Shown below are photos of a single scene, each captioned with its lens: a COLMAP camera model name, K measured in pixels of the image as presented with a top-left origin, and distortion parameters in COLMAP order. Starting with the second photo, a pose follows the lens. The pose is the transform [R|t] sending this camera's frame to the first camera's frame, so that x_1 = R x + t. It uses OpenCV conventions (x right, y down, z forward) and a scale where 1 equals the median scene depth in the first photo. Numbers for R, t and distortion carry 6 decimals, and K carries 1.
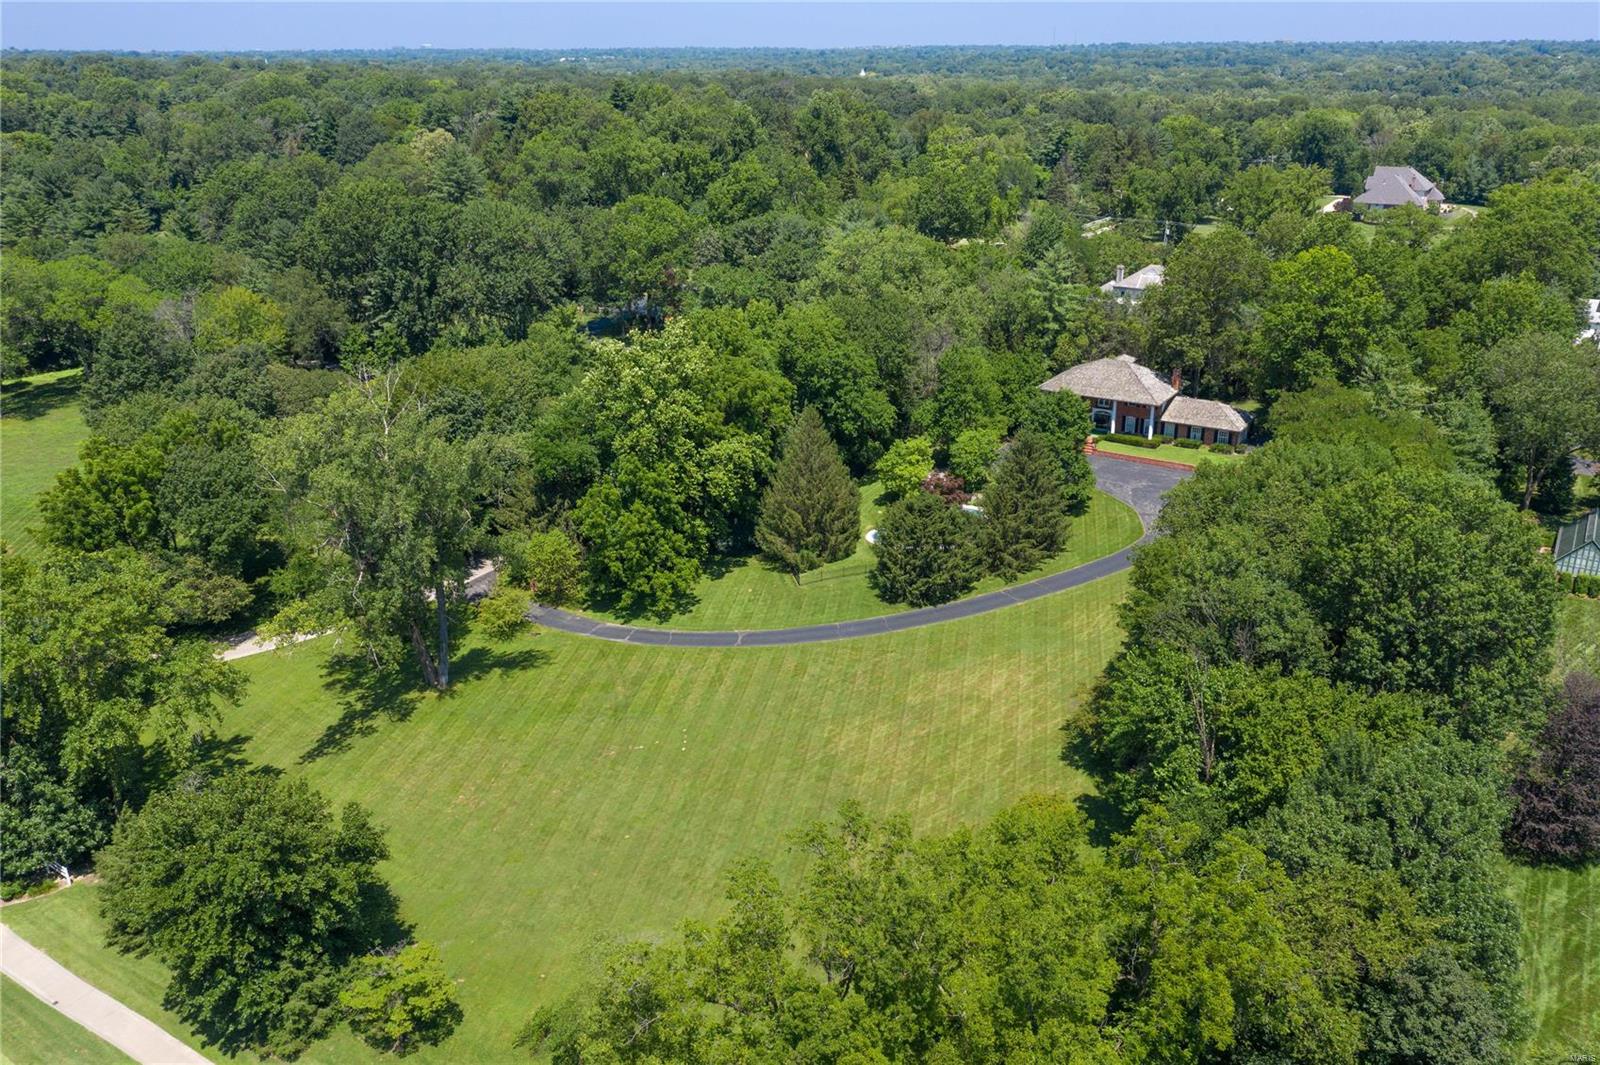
lens RADIAL K [[1279.8, 0, 794.1], [0, 1279.8, 532.3], [0, 0, 1]] dist [-0.006953, 0.000244]
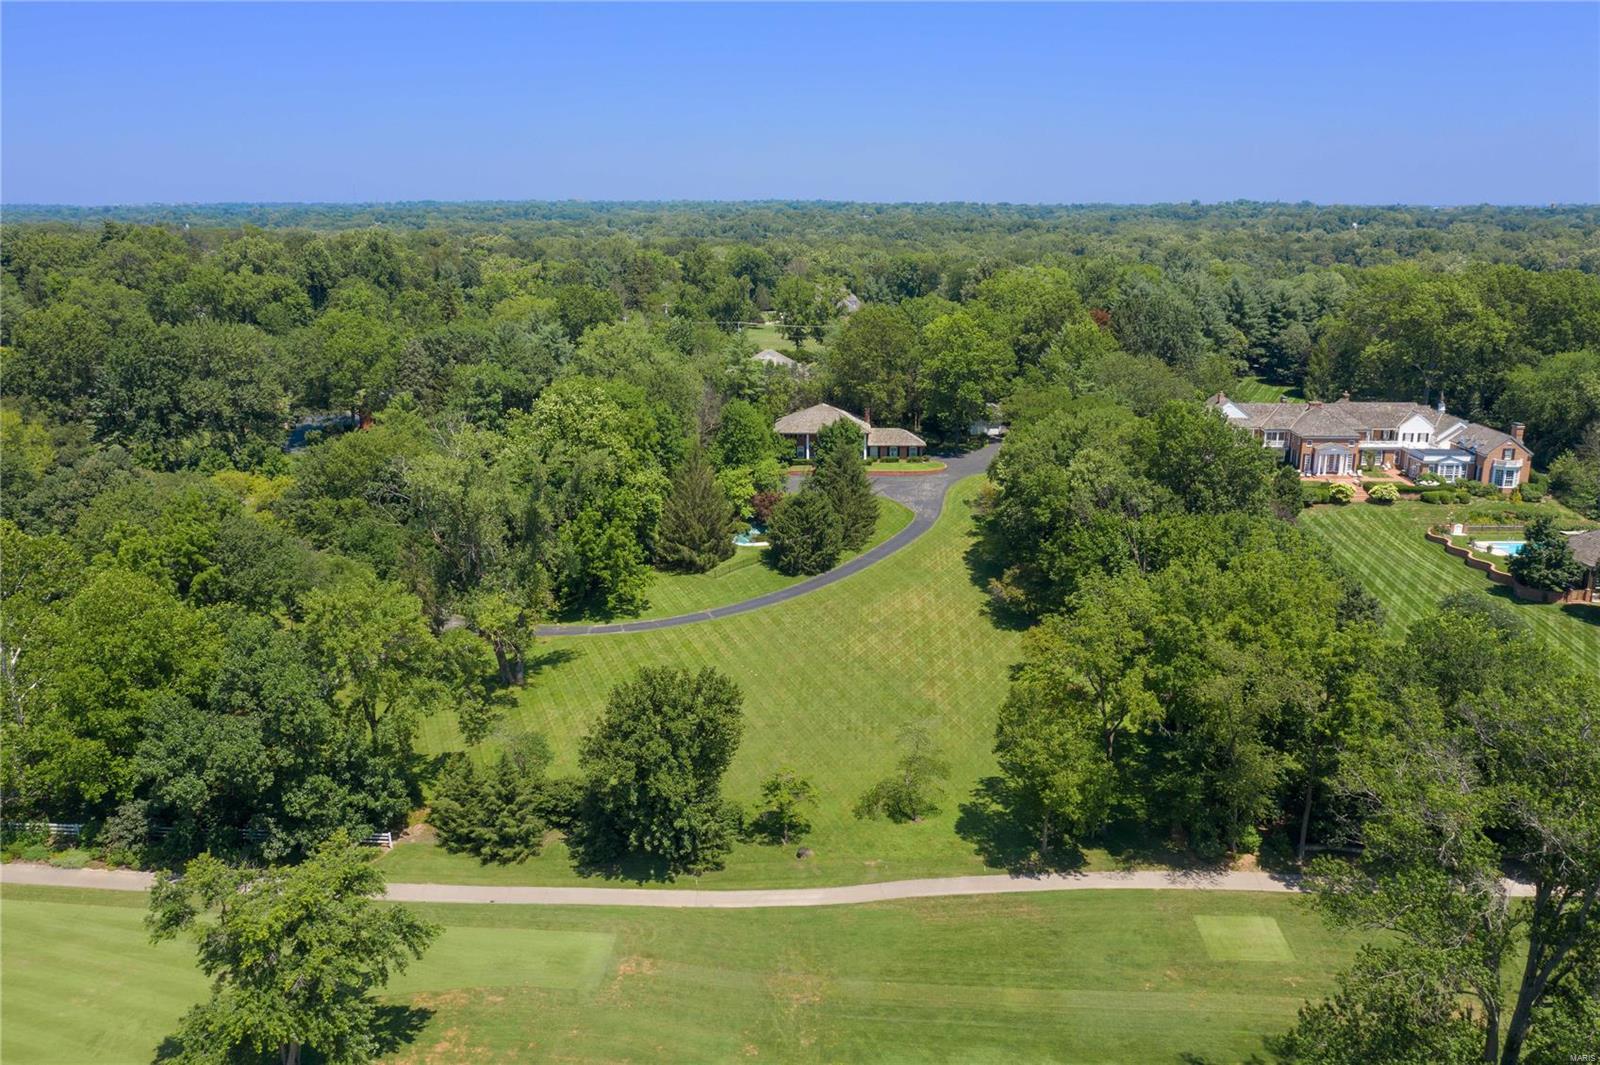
lens RADIAL K [[1279.8, 0, 814.9], [0, 1279.8, 535.2], [0, 0, 1]] dist [-0.006953, 0.000244]
pose [[0.858403, -0.126026, 0.497255, -0.534918], [0.180546, 0.981553, -0.062906, 0.097016], [-0.480154, 0.143776, 0.865321, -0.154066]]
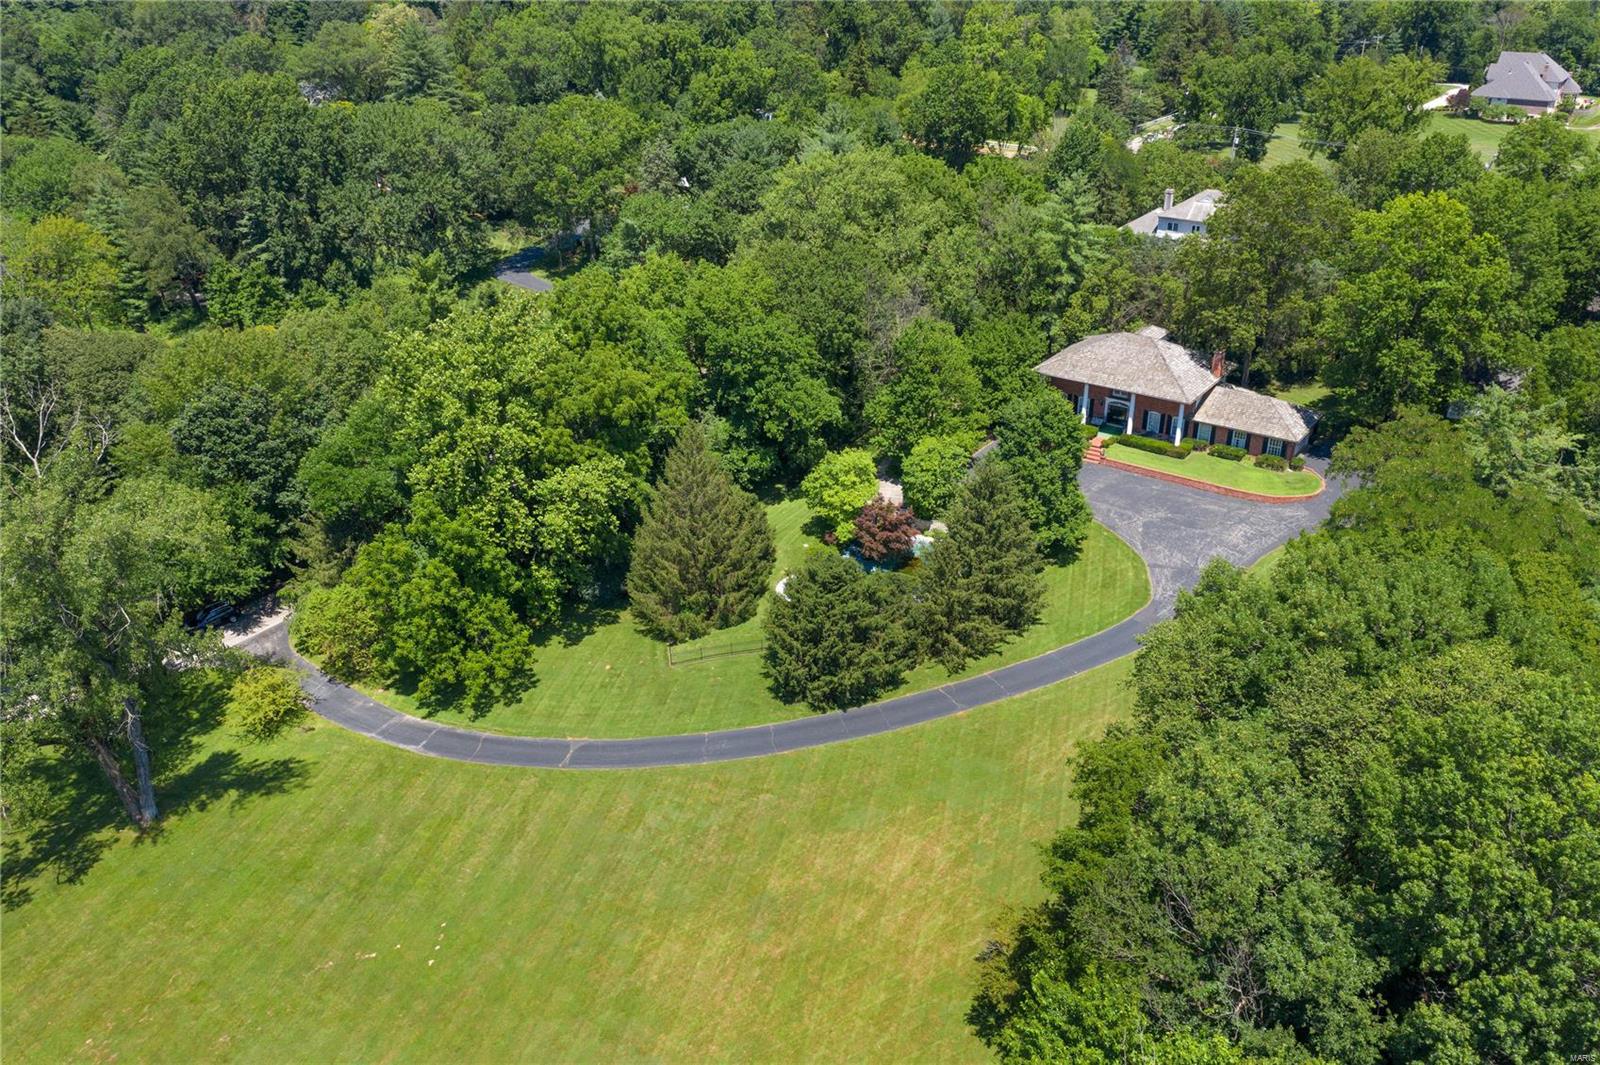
lens RADIAL K [[1279.8, 0, 790.2], [0, 1279.8, 525.5], [0, 0, 1]] dist [-0.006953, 0.000244]
pose [[0.997923, 0.026954, -0.058515, 0.113412], [-0.021581, 0.995655, 0.090588, -0.106790], [0.060703, -0.089137, 0.994168, 0.271647]]
